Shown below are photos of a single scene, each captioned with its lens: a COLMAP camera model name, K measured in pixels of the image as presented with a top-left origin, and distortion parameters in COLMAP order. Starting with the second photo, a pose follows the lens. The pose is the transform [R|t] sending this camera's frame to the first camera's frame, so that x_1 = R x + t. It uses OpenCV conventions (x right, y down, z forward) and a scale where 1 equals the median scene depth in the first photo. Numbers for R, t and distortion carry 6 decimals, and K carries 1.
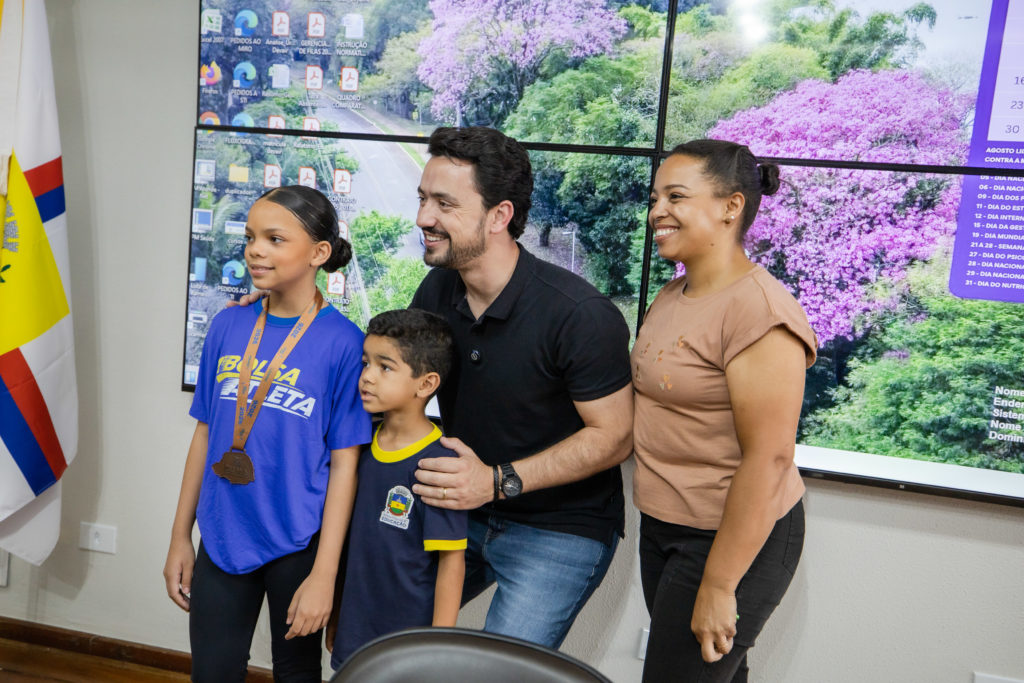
lens RADIAL K [[963.5, 0, 512.0], [0, 963.5, 341.5], [0, 0, 1]] dist [0.023358, 0.105432]
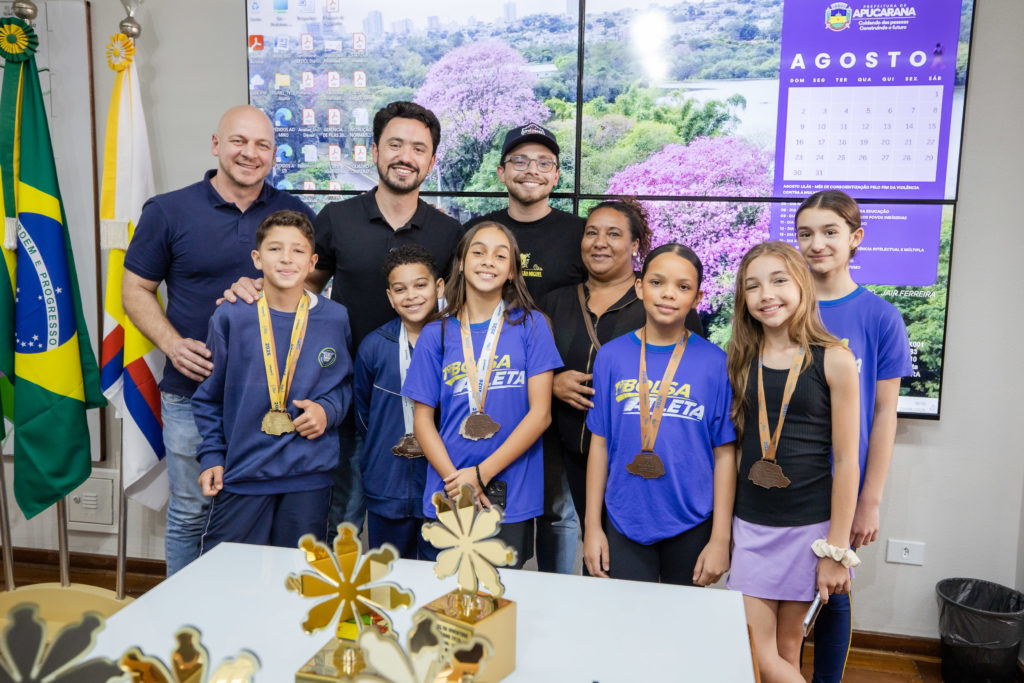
lens RADIAL K [[861.0, 0, 536.2], [0, 861.0, 332.1], [0, 0, 1]] dist [0.007209, 0.065237]
pose [[0.995111, -0.066905, 0.072652, -0.020447], [0.066473, 0.997753, 0.008351, -0.001240], [-0.073048, -0.003481, 0.997322, -0.307764]]
